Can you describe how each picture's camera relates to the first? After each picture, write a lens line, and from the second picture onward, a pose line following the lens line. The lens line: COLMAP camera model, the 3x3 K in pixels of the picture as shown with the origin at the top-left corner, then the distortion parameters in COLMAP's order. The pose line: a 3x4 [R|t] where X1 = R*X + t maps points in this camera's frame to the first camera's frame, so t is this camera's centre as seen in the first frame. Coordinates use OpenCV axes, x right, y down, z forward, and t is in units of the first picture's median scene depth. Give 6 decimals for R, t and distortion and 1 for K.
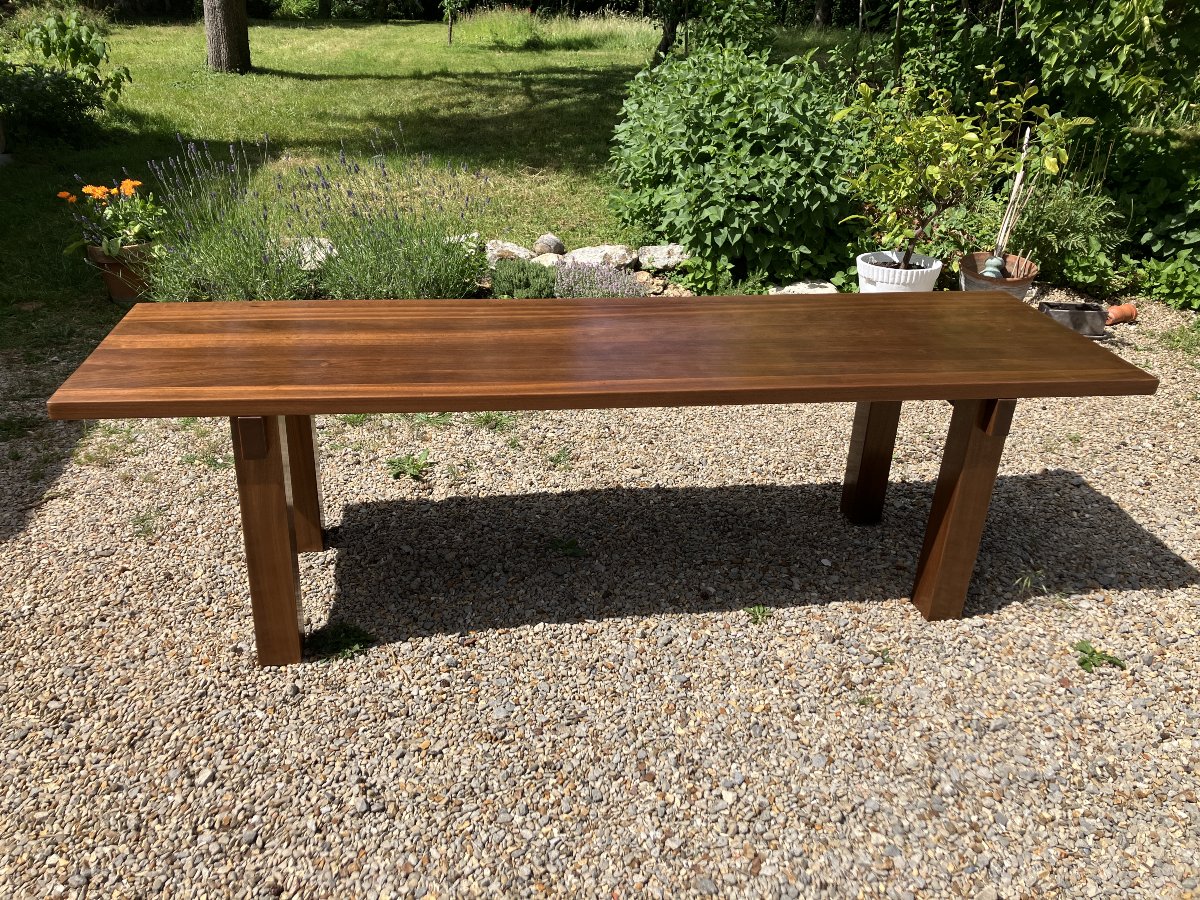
lens RADIAL K [[1012.2, 0, 600.0], [0, 1012.2, 450.0], [0, 0, 1]] dist [-0.002940, 0.022517]
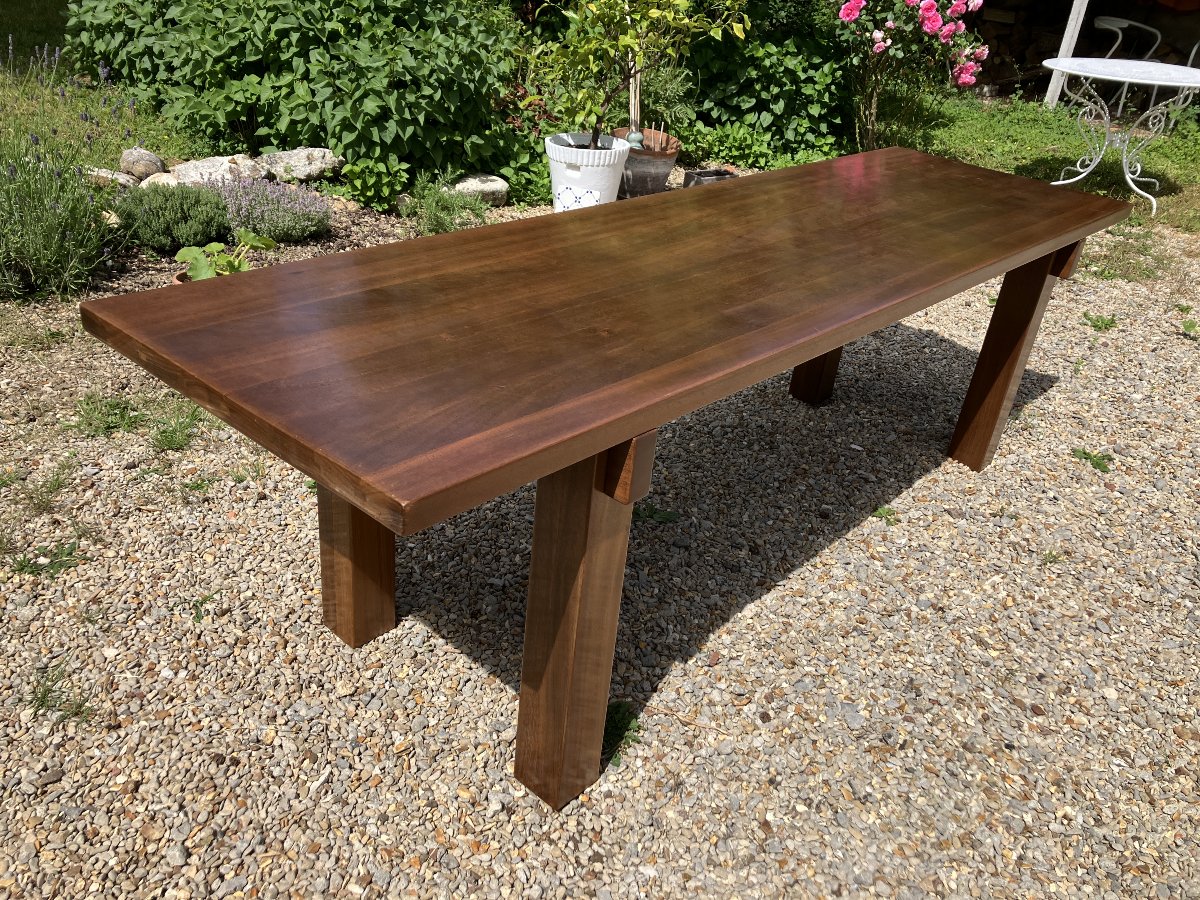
lens RADIAL K [[1012.2, 0, 600.0], [0, 1012.2, 450.0], [0, 0, 1]] dist [-0.002940, 0.022517]
pose [[0.757490, -0.262673, 0.597672, -0.320743], [0.207906, 0.964881, 0.160558, -0.054937], [-0.618857, 0.002639, 0.785499, 0.235651]]
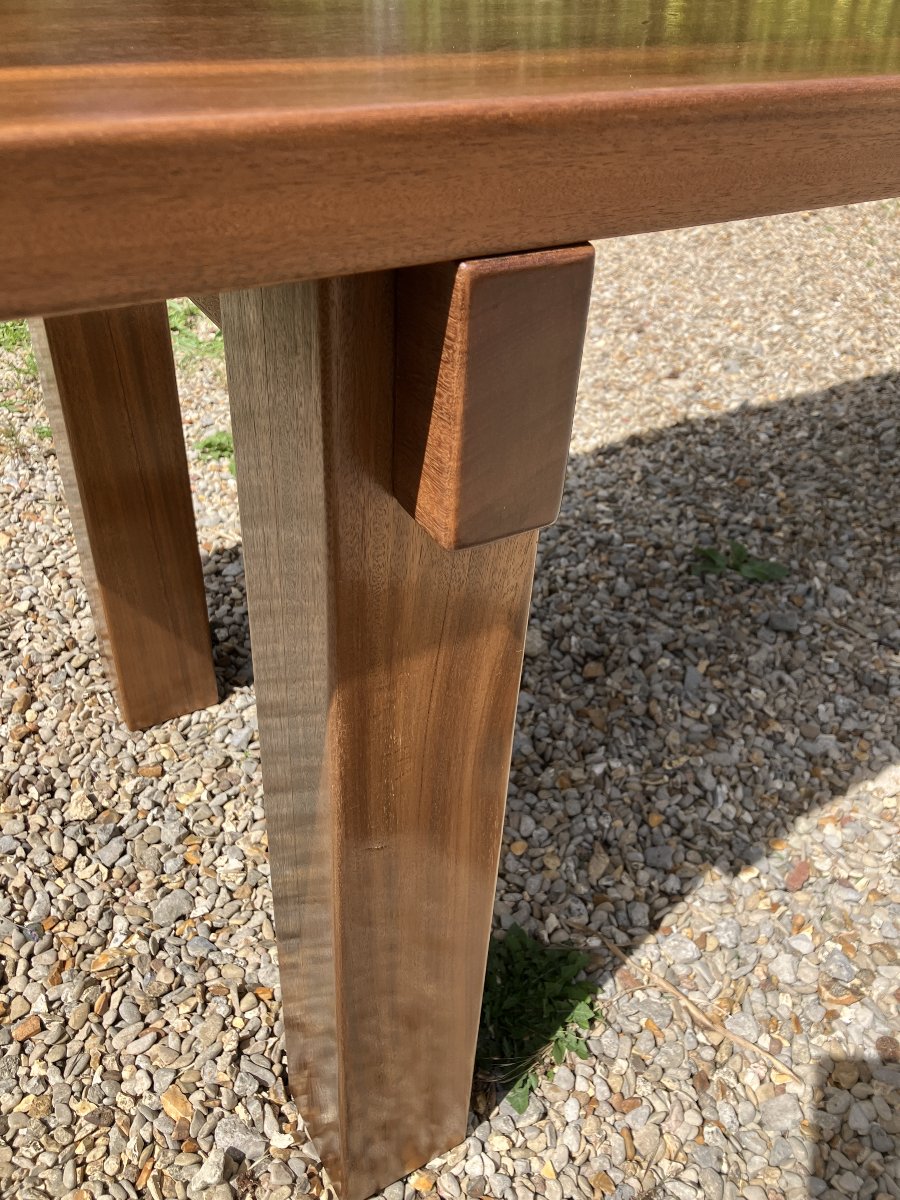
lens RADIAL K [[1012.2, 0, 450.0], [0, 1012.2, 600.0], [0, 0, 1]] dist [-0.002940, 0.022517]
pose [[0.922537, -0.216570, 0.319410, -0.188431], [0.141738, 0.959987, 0.241526, -0.012080], [-0.358936, -0.177544, 0.916320, 0.369996]]
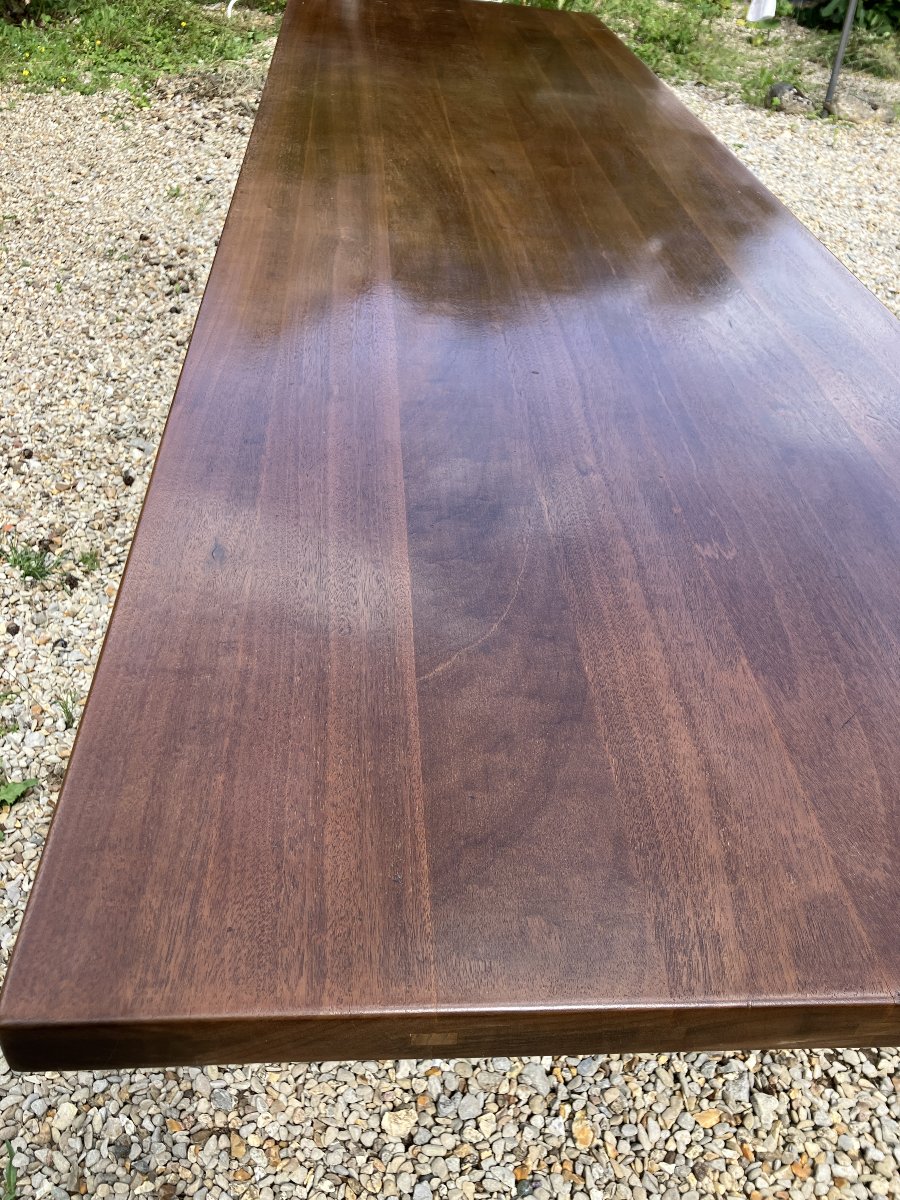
lens RADIAL K [[1019.1, 0, 450.0], [0, 1019.1, 600.0], [0, 0, 1]] dist [0.011849, 0.006096]
pose [[0.065975, -0.647552, 0.759160, -0.290117], [0.346075, 0.728441, 0.591274, -0.136803], [-0.935884, 0.223717, 0.272161, 0.473500]]
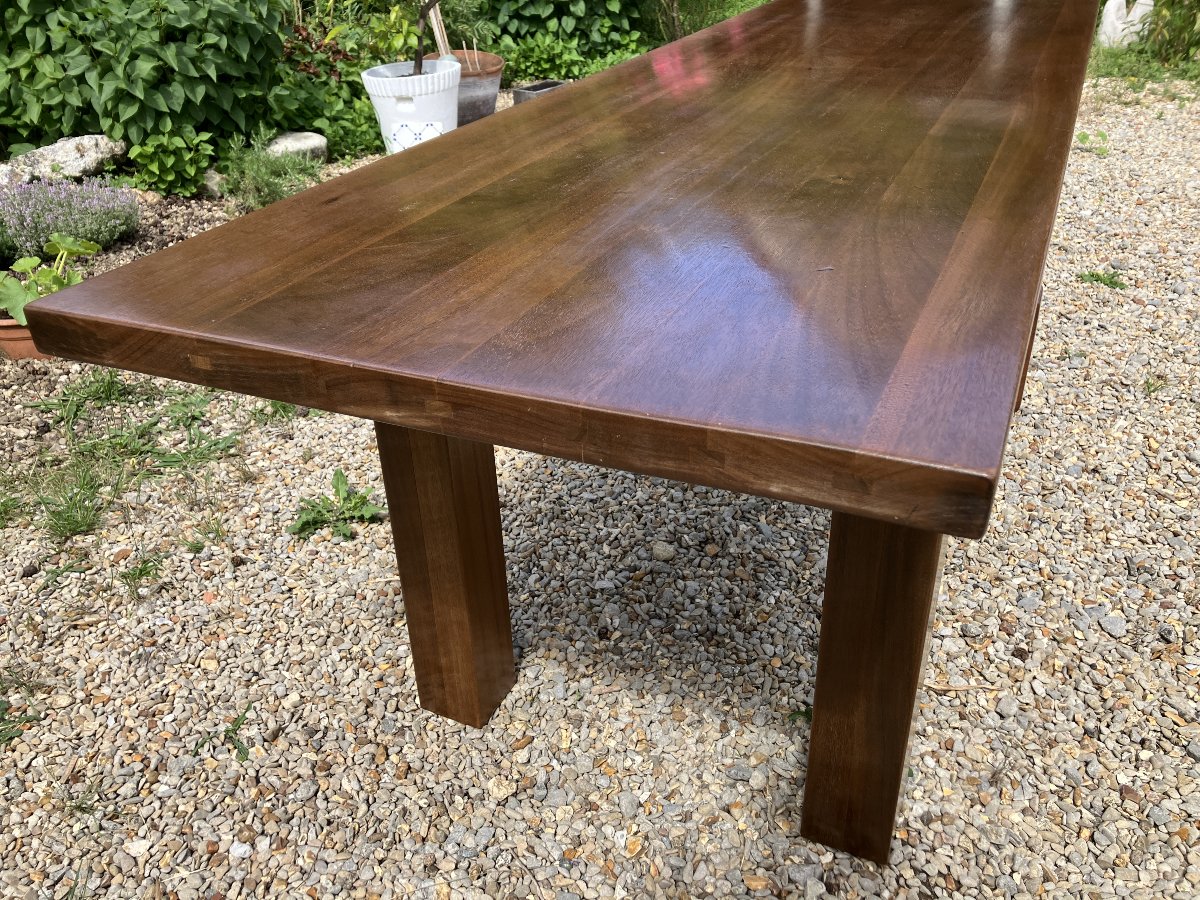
lens RADIAL K [[1012.2, 0, 600.0], [0, 1012.2, 450.0], [0, 0, 1]] dist [-0.002940, 0.022517]
pose [[0.537636, -0.454537, 0.710172, -0.324497], [0.400668, 0.878811, 0.259147, -0.063786], [-0.741899, 0.145216, 0.654598, 0.374775]]
